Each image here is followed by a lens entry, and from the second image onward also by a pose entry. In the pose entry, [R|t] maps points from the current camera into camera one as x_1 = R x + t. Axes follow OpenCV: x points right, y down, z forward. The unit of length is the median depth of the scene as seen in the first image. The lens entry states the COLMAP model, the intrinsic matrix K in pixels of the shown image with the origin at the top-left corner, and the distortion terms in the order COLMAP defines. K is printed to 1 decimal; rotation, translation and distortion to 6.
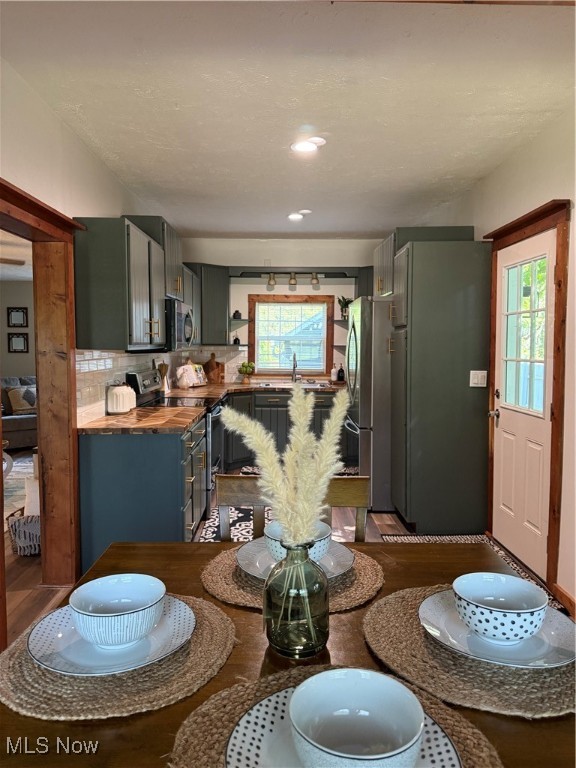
lens RADIAL K [[552.1, 0, 288.6], [0, 552.1, 381.4], [0, 0, 1]] dist [0.064954, -0.096100]
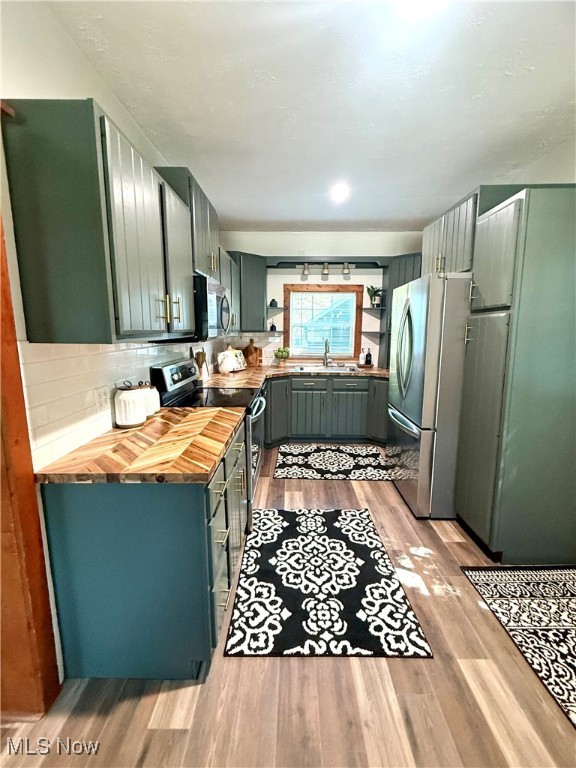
lens RADIAL K [[347.3, 0, 292.3], [0, 347.3, 384.3], [0, 0, 1]] dist [-0.003295, 0.000577]
pose [[0.999859, 0.001520, -0.016705, -0.051121], [-0.000035, 0.996073, 0.088536, -0.026037], [0.016774, -0.088523, 0.995933, 0.353715]]
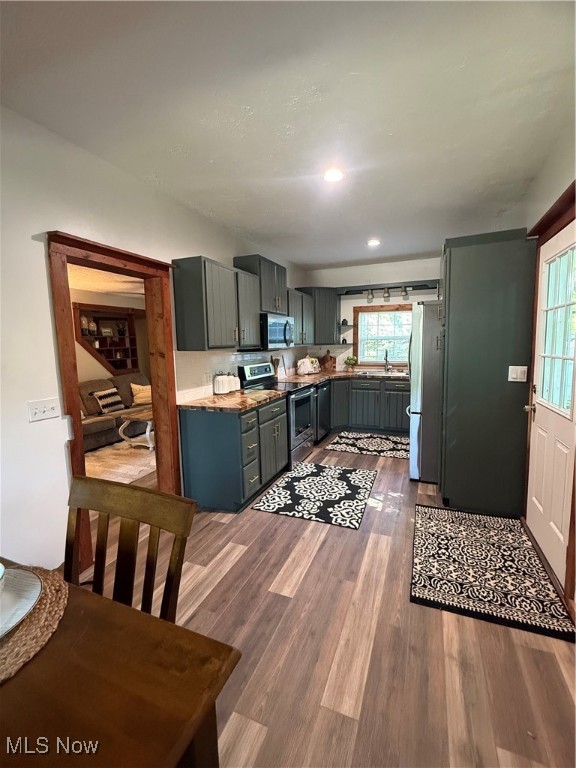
lens RADIAL K [[347.3, 0, 282.3], [0, 347.3, 383.0], [0, 0, 1]] dist [-0.003295, 0.000577]
pose [[0.914051, 0.026141, -0.404755, 0.137455], [-0.006384, 0.998725, 0.050084, -0.011775], [0.405548, -0.043195, 0.913052, 0.153008]]
